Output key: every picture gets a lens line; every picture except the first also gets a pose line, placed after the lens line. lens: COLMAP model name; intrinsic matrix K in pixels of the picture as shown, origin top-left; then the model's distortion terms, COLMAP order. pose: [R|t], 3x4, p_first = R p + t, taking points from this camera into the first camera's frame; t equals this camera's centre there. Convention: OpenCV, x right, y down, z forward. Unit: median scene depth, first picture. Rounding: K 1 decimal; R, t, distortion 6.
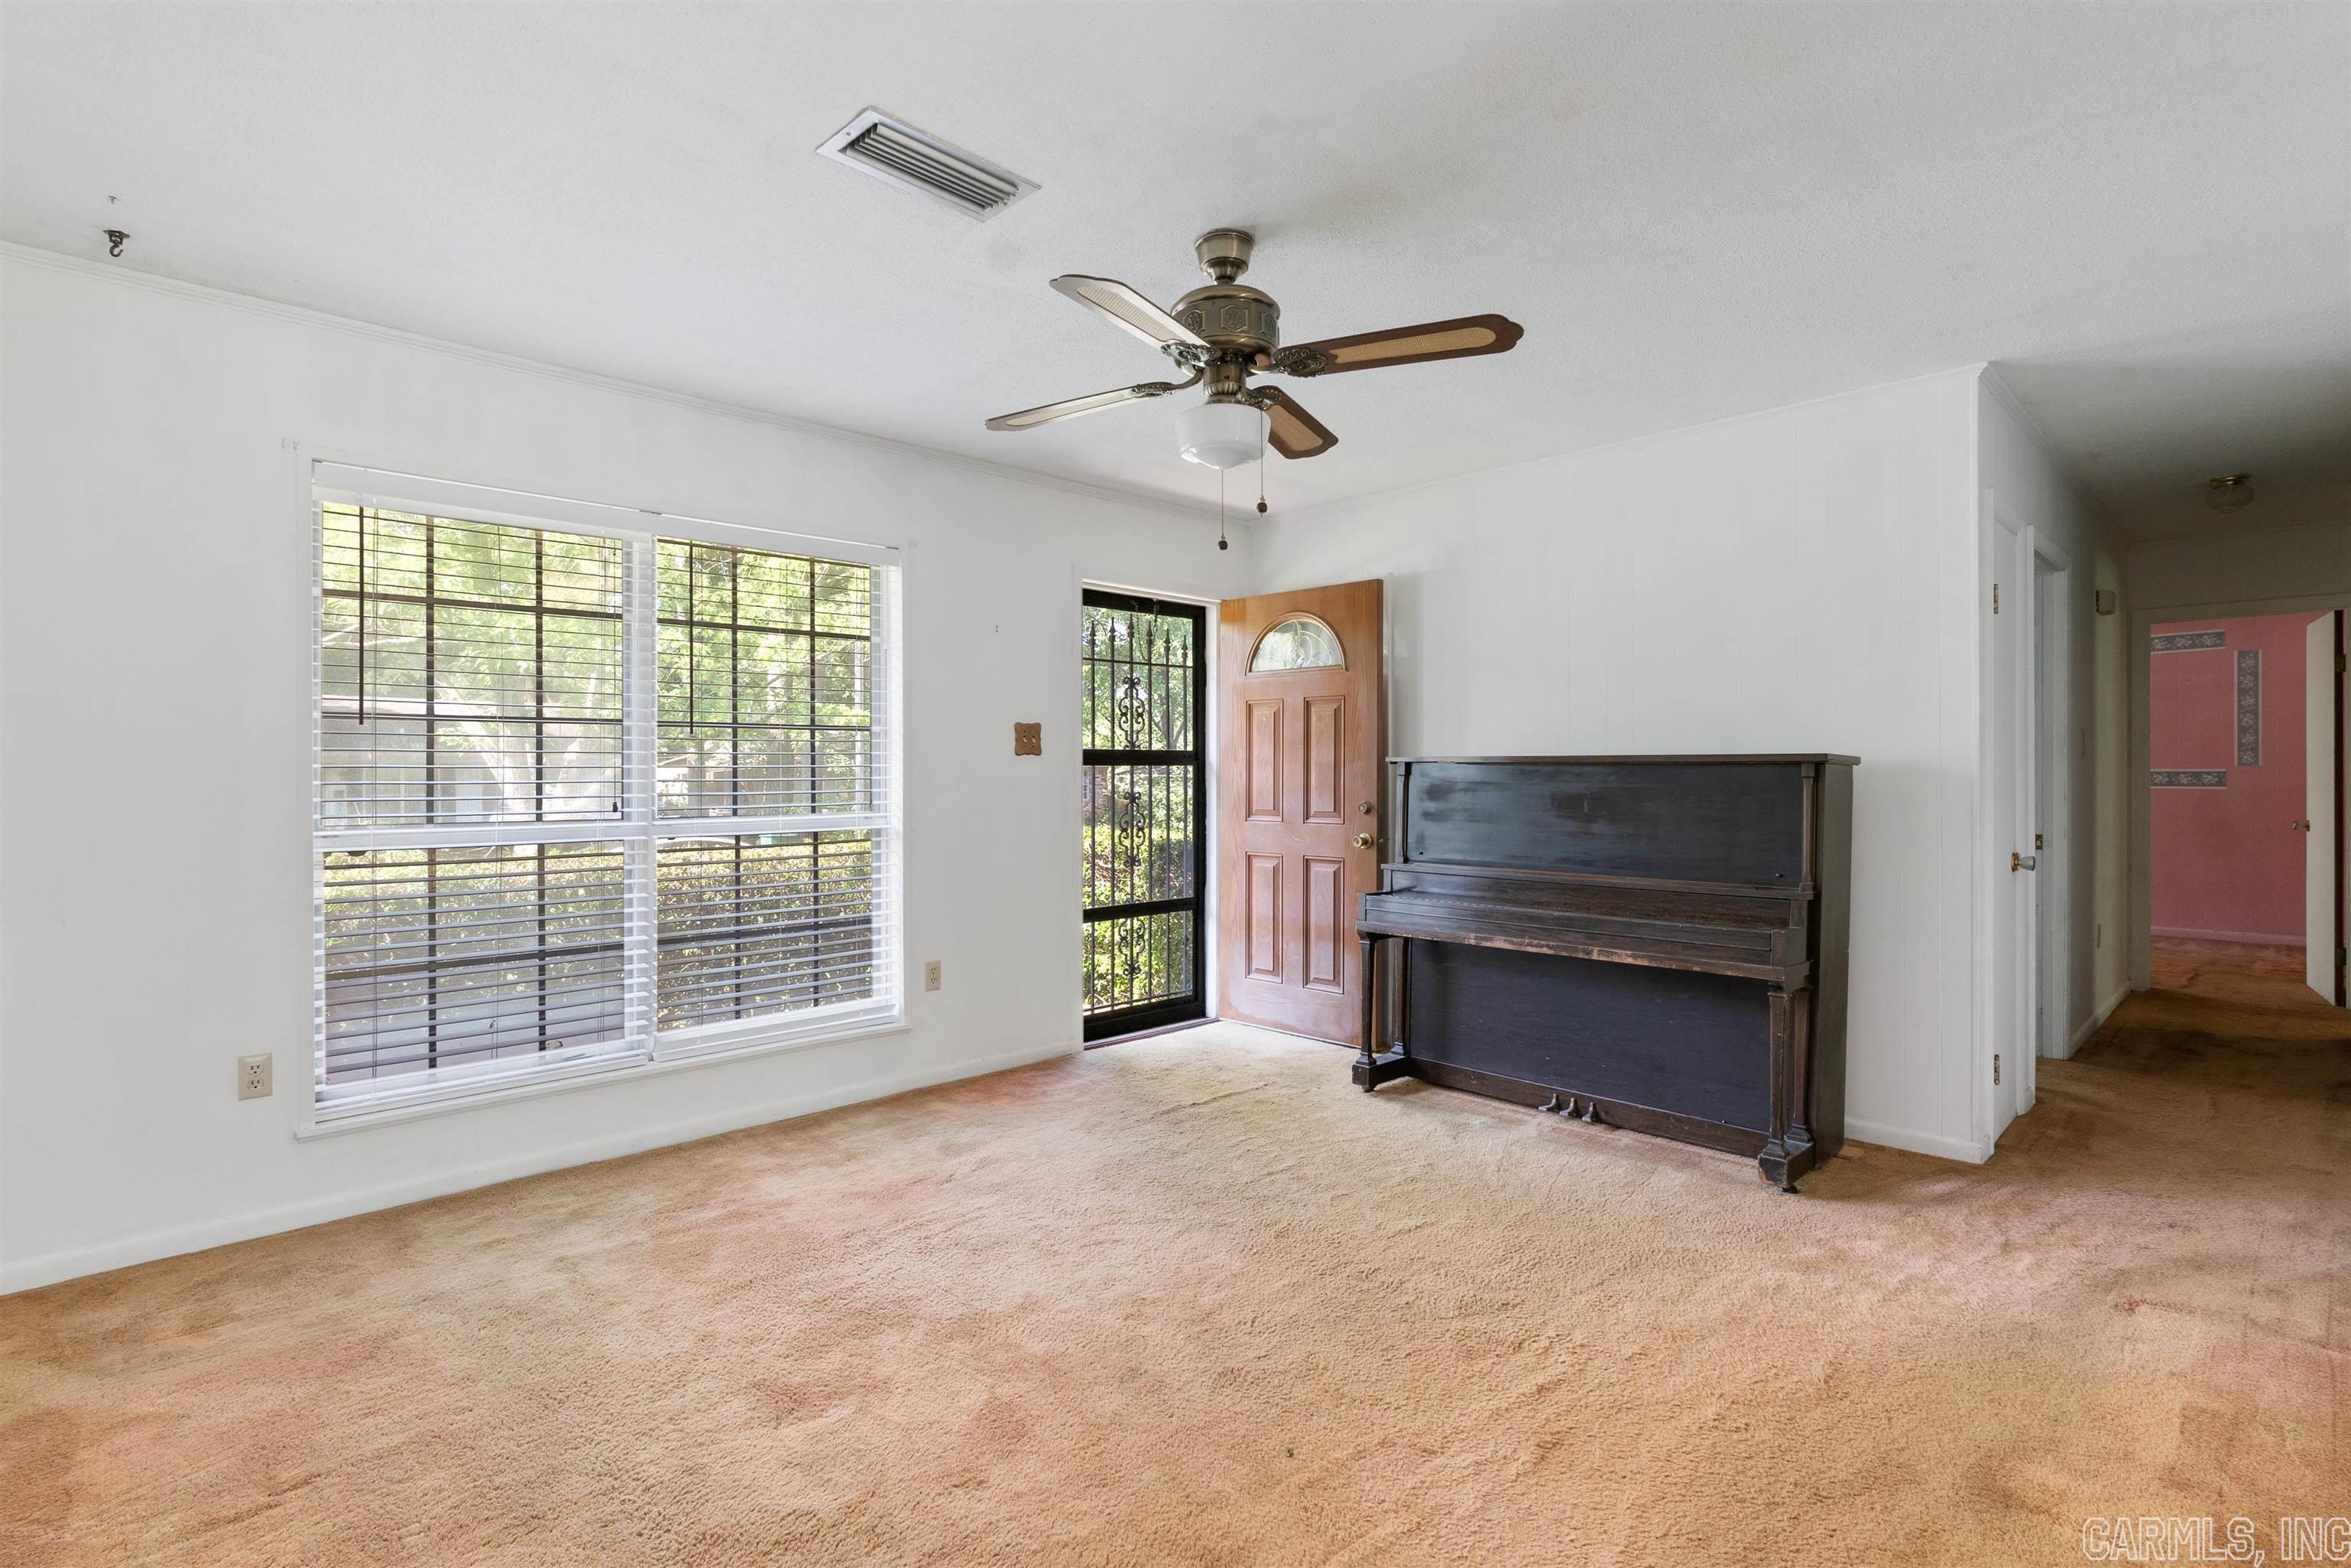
lens RADIAL K [[1096.2, 0, 1104.3], [0, 1096.2, 777.8], [0, 0, 1]] dist [-0.011992, 0.001999]
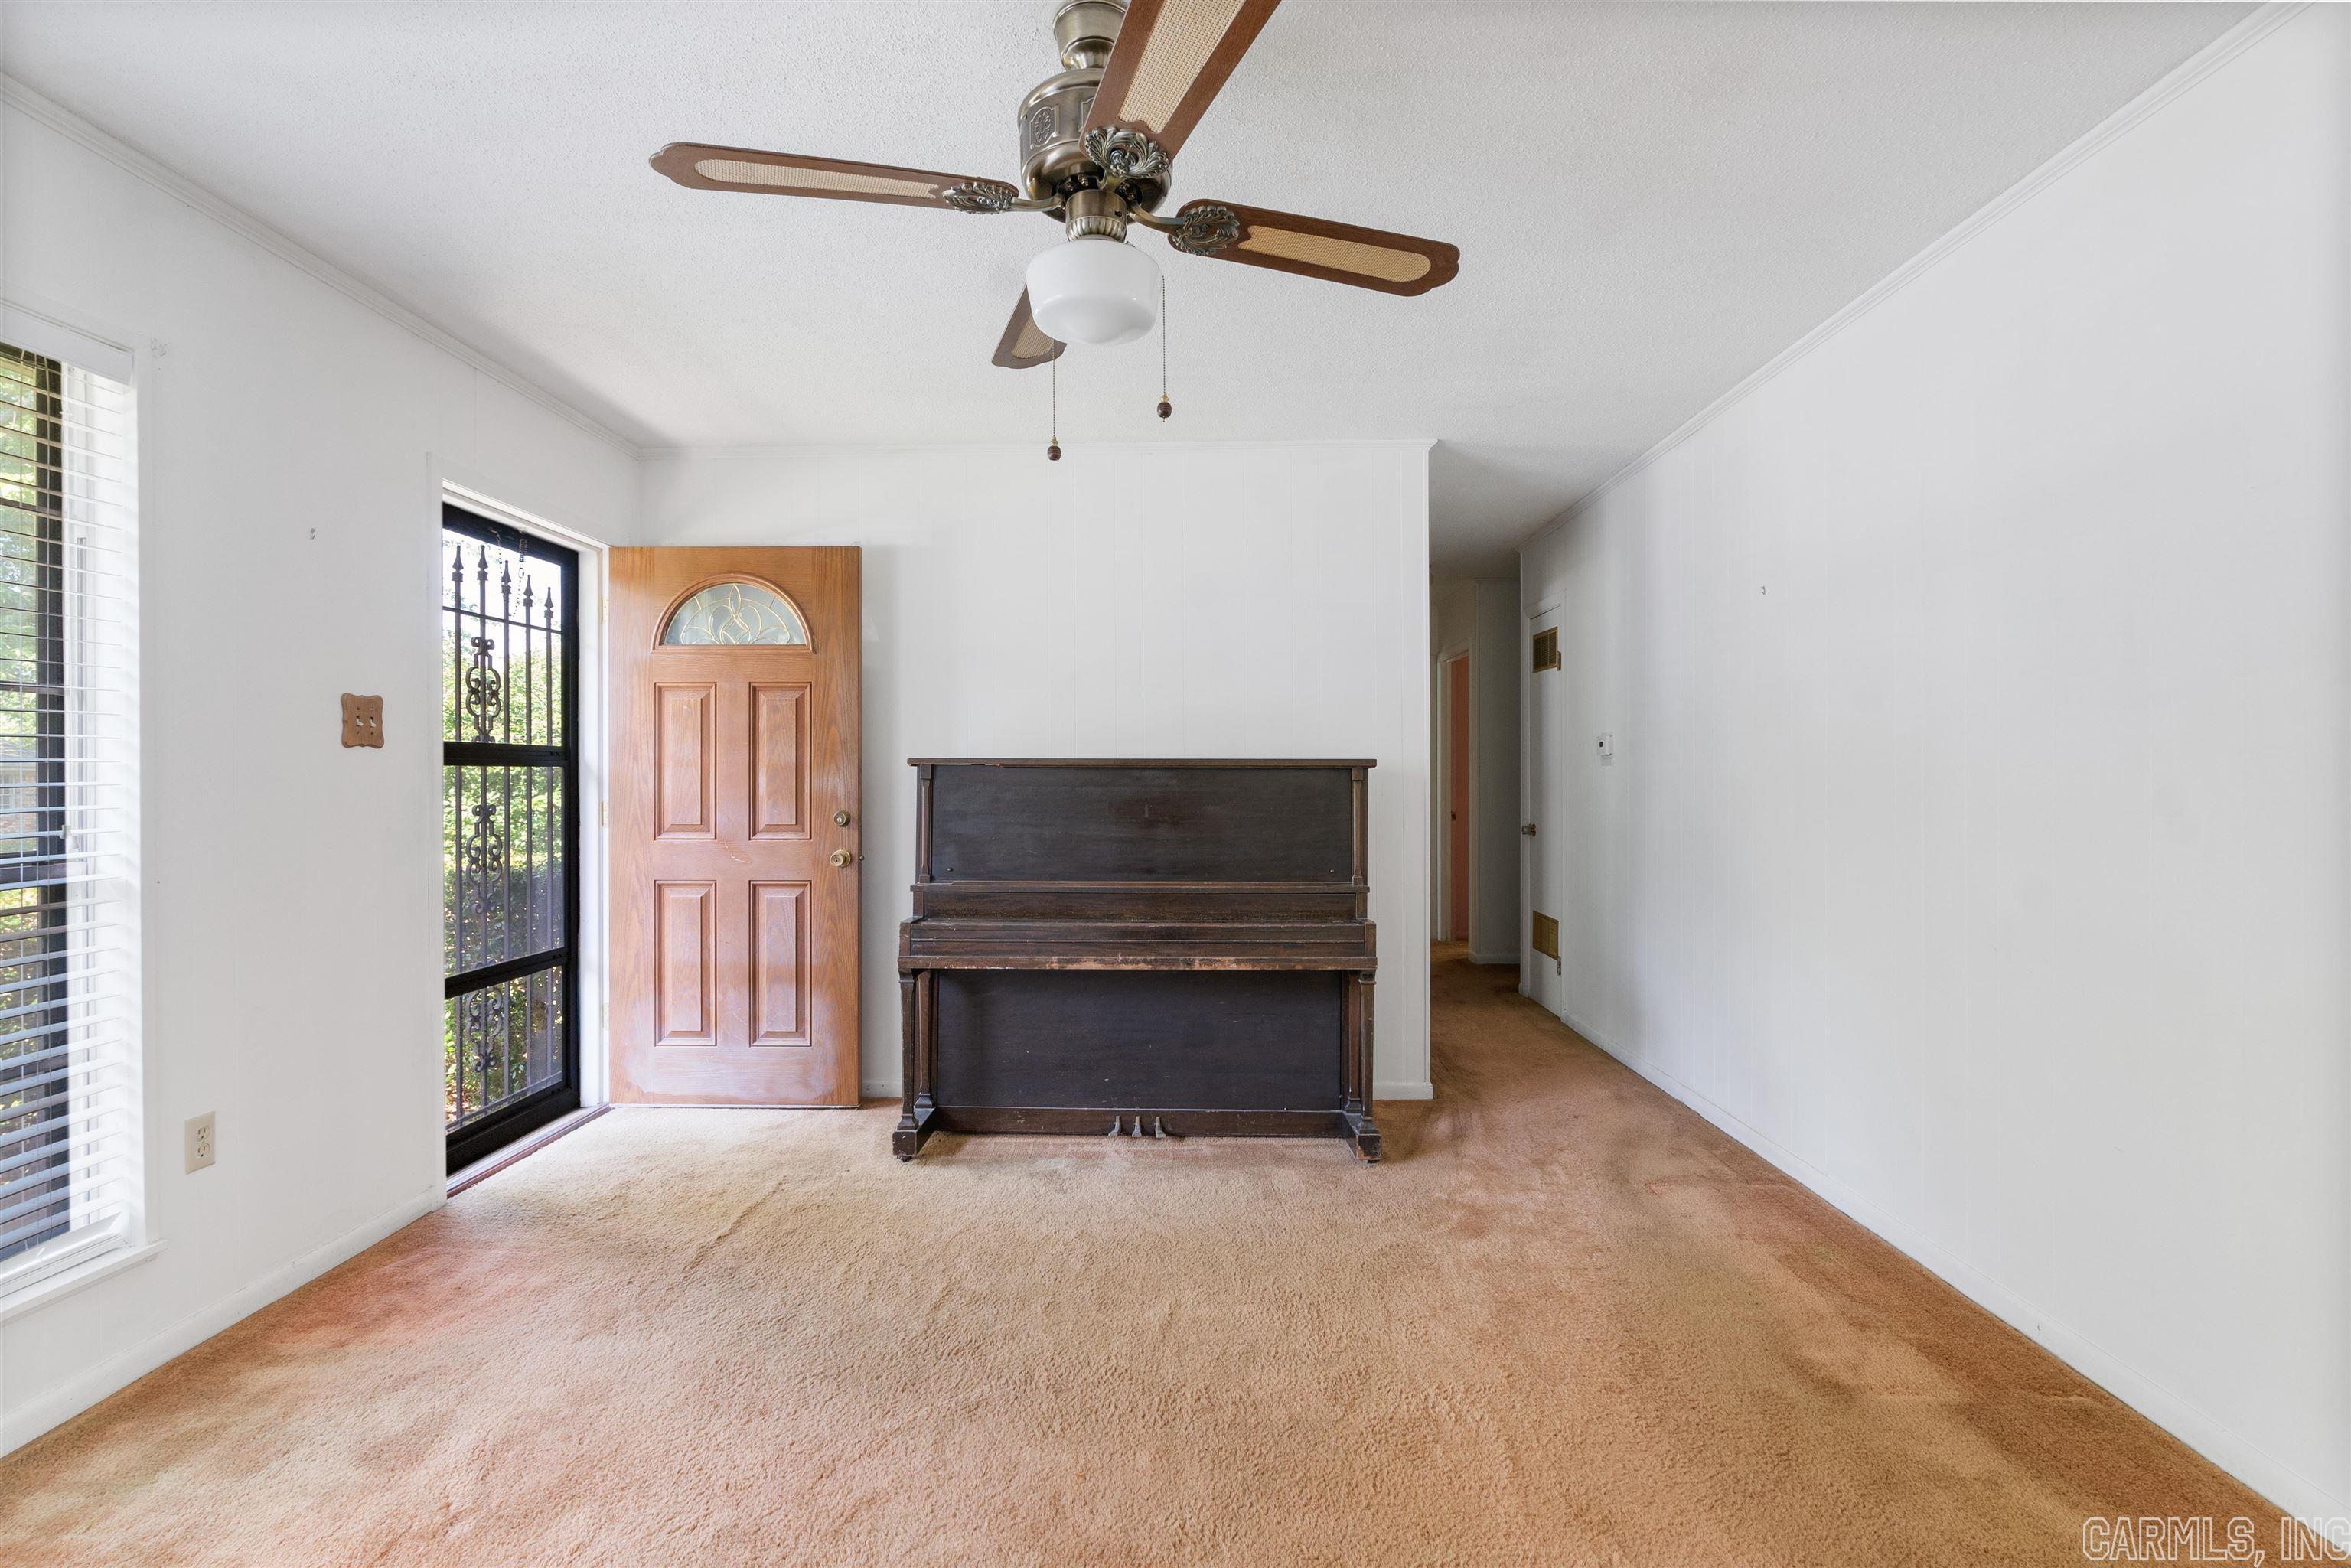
lens RADIAL K [[1096.2, 0, 1174.1], [0, 1096.2, 783.9], [0, 0, 1]] dist [-0.011992, 0.001999]
pose [[0.700912, -0.003316, 0.713240, -0.240822], [0.003199, 0.999994, 0.001506, 0.000674], [-0.713241, 0.001226, 0.700918, 0.316342]]
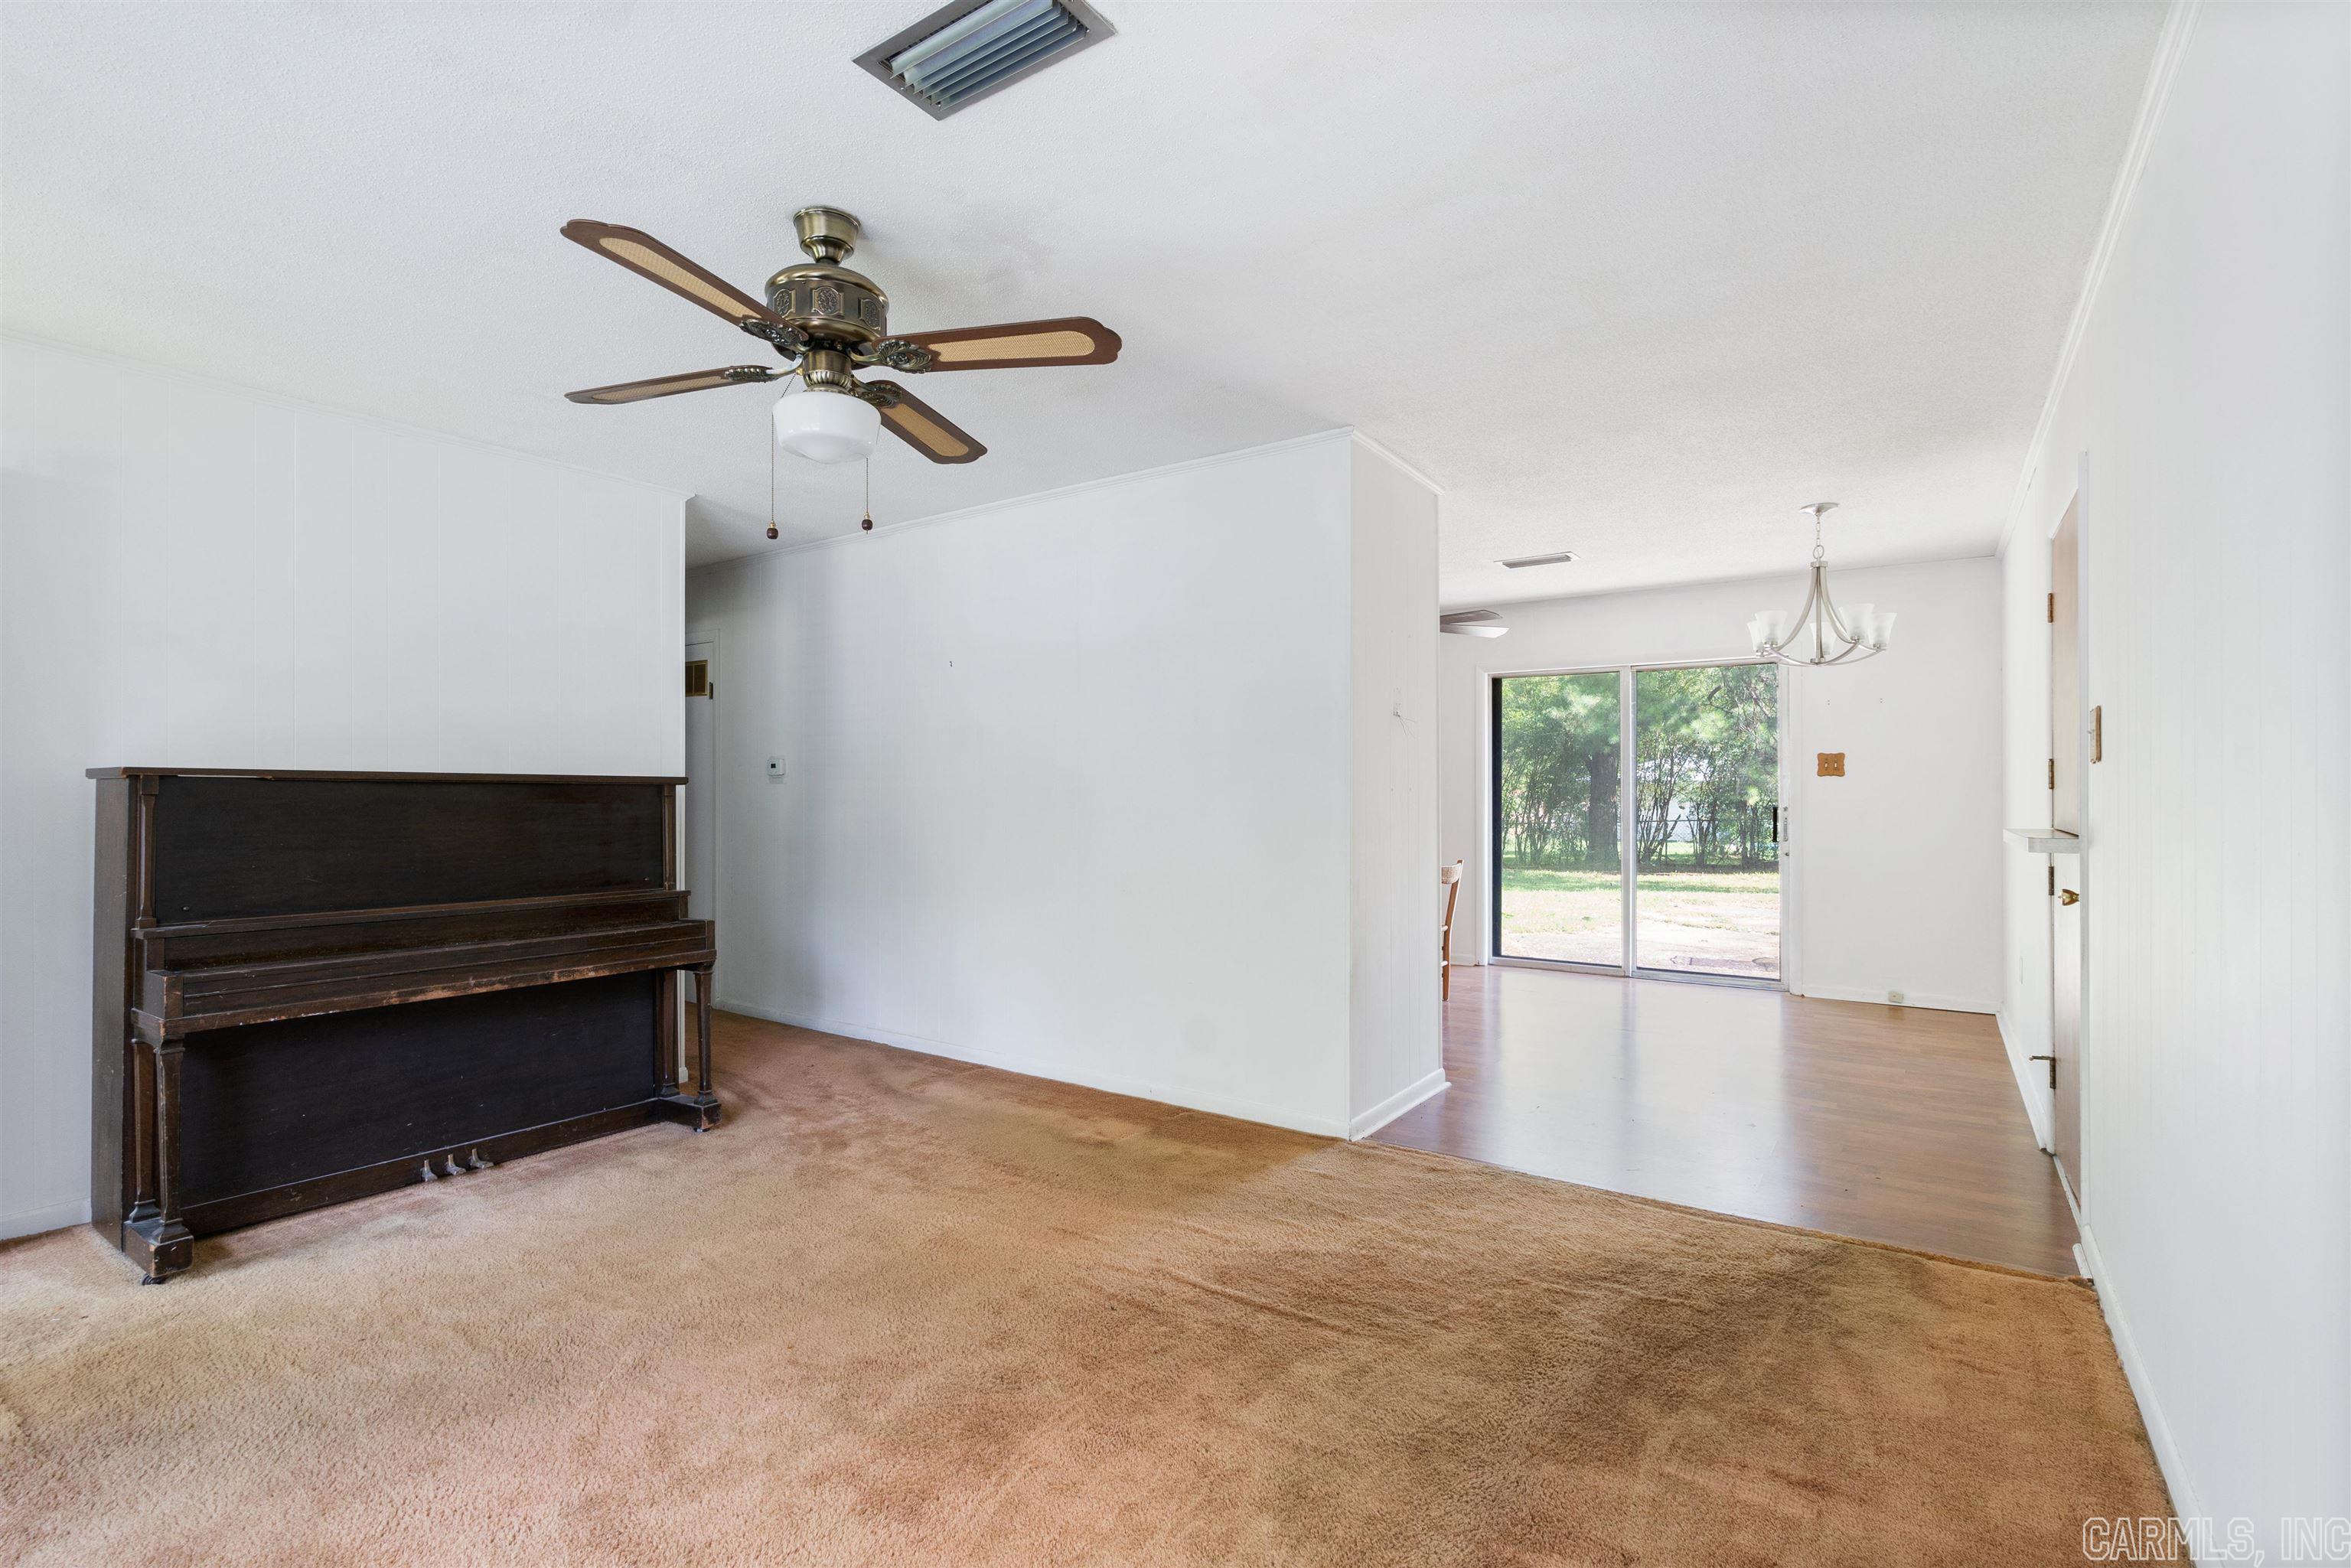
lens RADIAL K [[1096.2, 0, 1182.1], [0, 1096.2, 780.0], [0, 0, 1]] dist [-0.011992, 0.001999]
pose [[-0.224627, 0.014634, 0.974335, -0.599842], [0.004913, 0.999892, -0.013885, 0.000759], [-0.974432, 0.001668, -0.224675, 0.632800]]
